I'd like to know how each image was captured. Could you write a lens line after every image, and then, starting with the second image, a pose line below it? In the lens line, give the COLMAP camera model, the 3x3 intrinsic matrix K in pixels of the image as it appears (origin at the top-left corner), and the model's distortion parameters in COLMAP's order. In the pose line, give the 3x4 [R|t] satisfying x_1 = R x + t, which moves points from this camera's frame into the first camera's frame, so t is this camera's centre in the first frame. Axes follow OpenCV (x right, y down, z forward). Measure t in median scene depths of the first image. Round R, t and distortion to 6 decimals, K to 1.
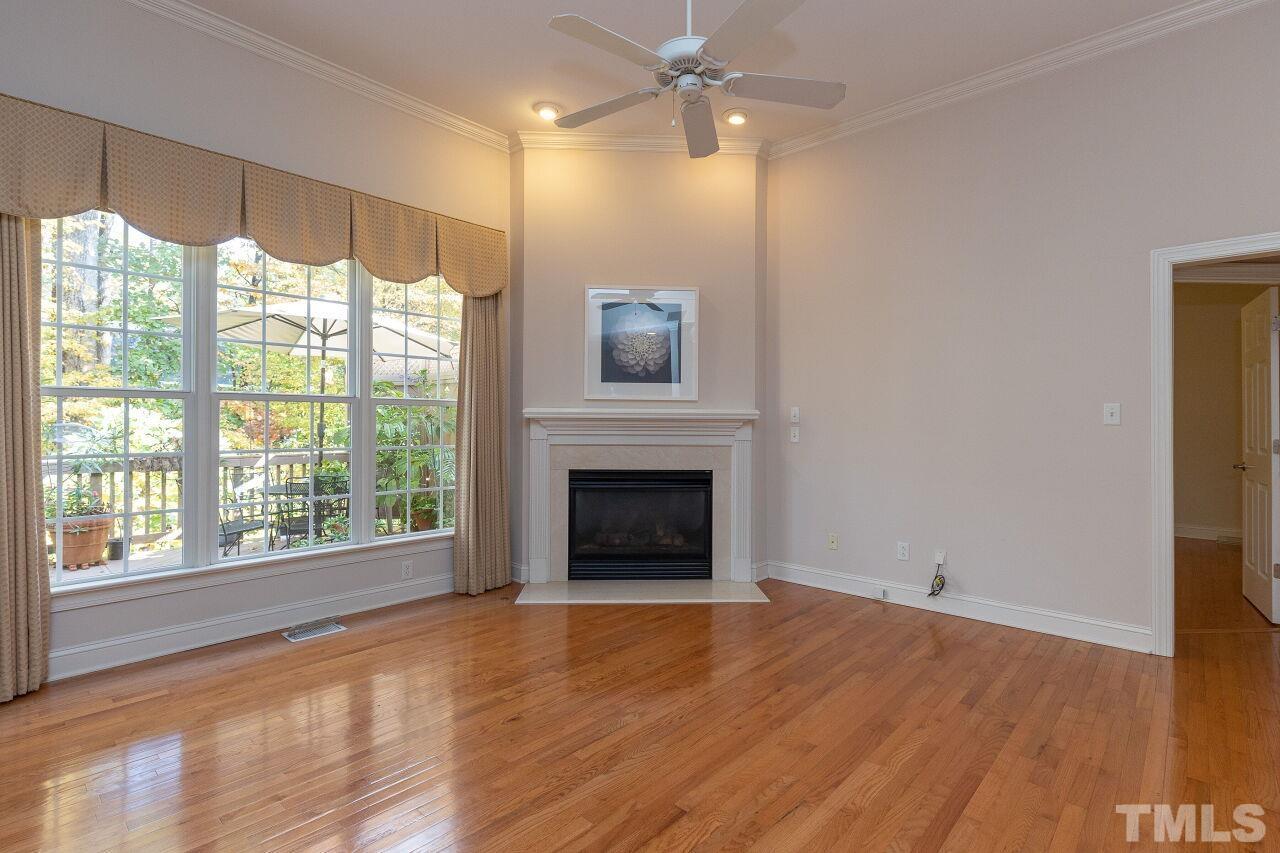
lens RADIAL K [[620.3, 0, 640.0], [0, 620.3, 426.5], [0, 0, 1]] dist [-0.003460, -0.000446]
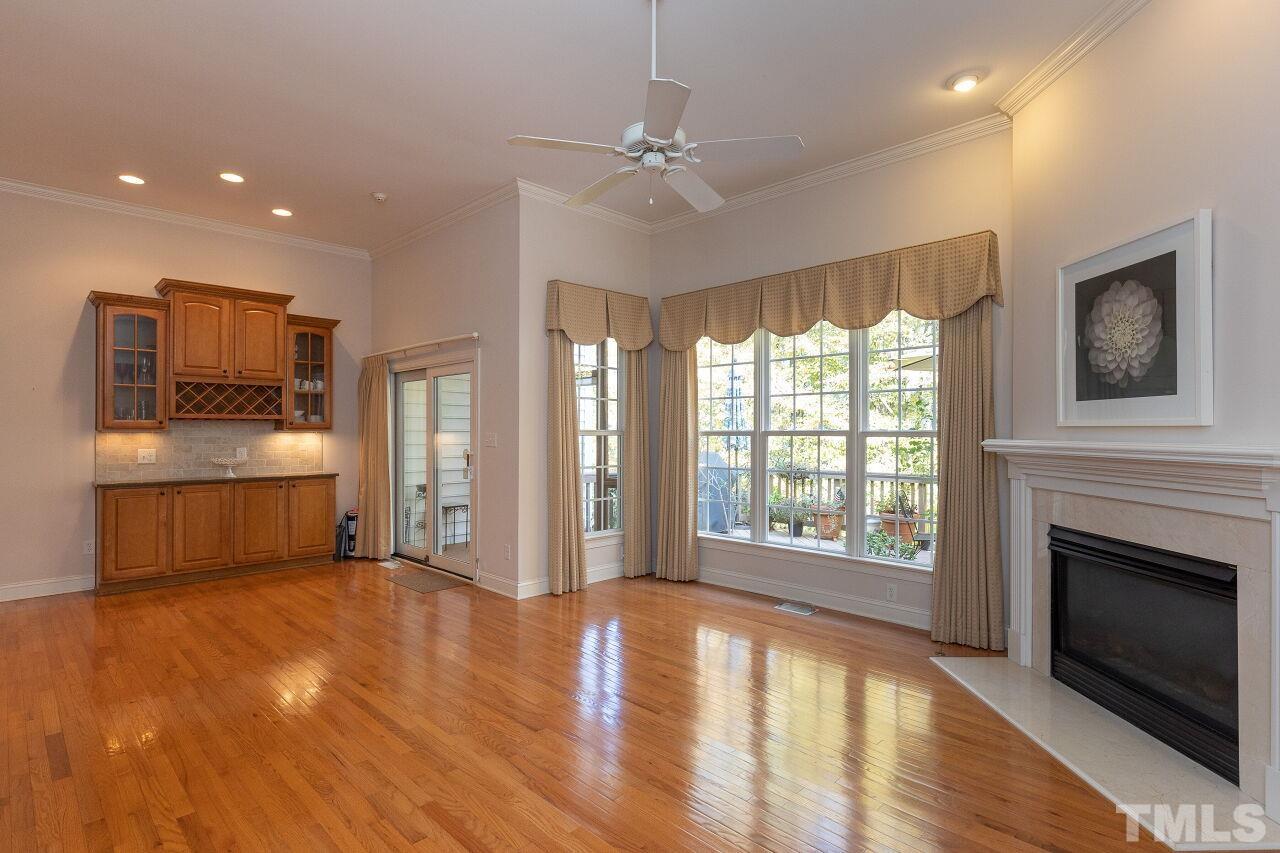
lens RADIAL K [[647.3, 0, 640.0], [0, 647.3, 426.5], [0, 0, 1]] dist [0.000298, 0.000313]
pose [[-0.040031, -0.012043, -0.999126, 0.728072], [-0.016603, 0.999797, -0.011386, -0.029644], [0.999060, 0.016133, -0.040223, 0.602690]]
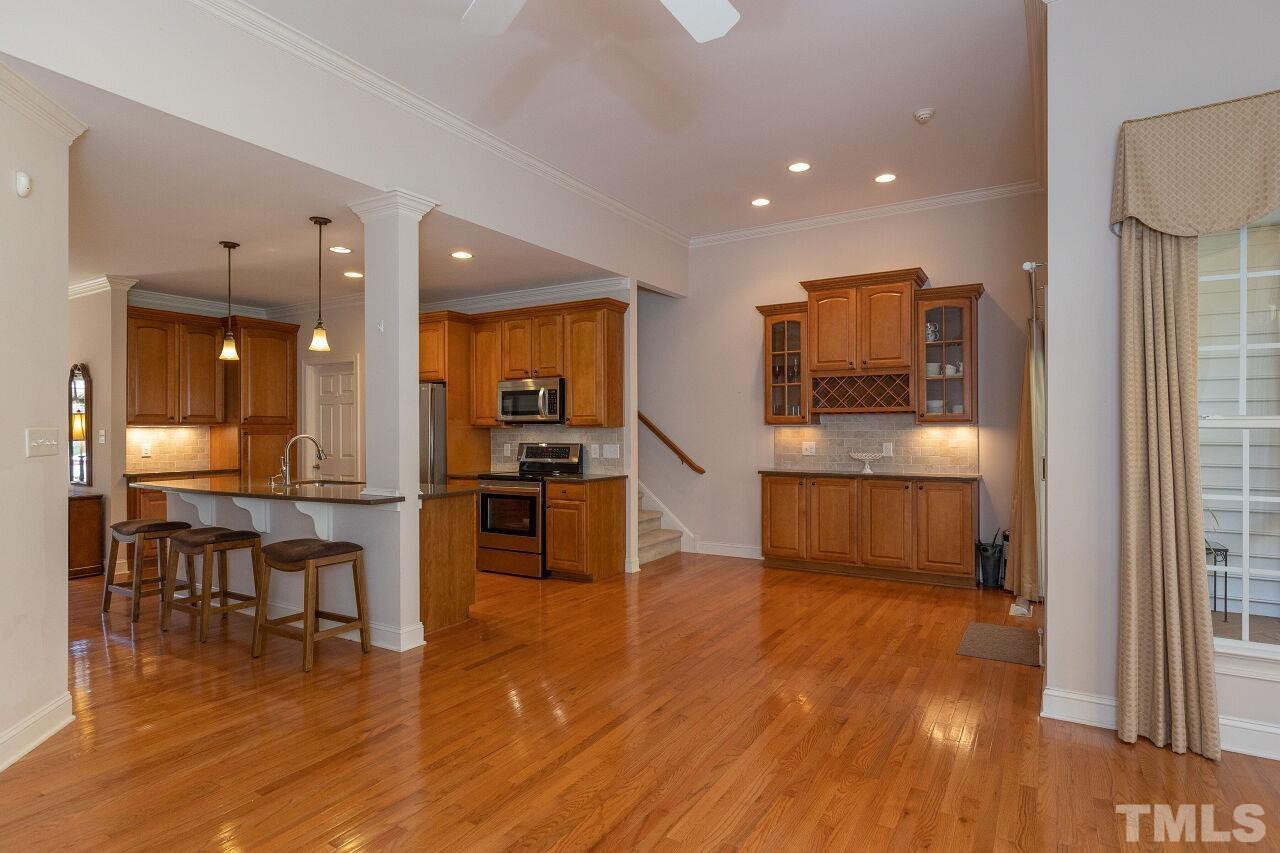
lens RADIAL K [[679.4, 0, 640.0], [0, 679.4, 426.5], [0, 0, 1]] dist [-0.001152, -0.000433]
pose [[-0.983190, -0.003243, -0.182558, 0.071719], [-0.005121, 0.999939, 0.009817, -0.029020], [0.182515, 0.010587, -0.983146, 0.965533]]
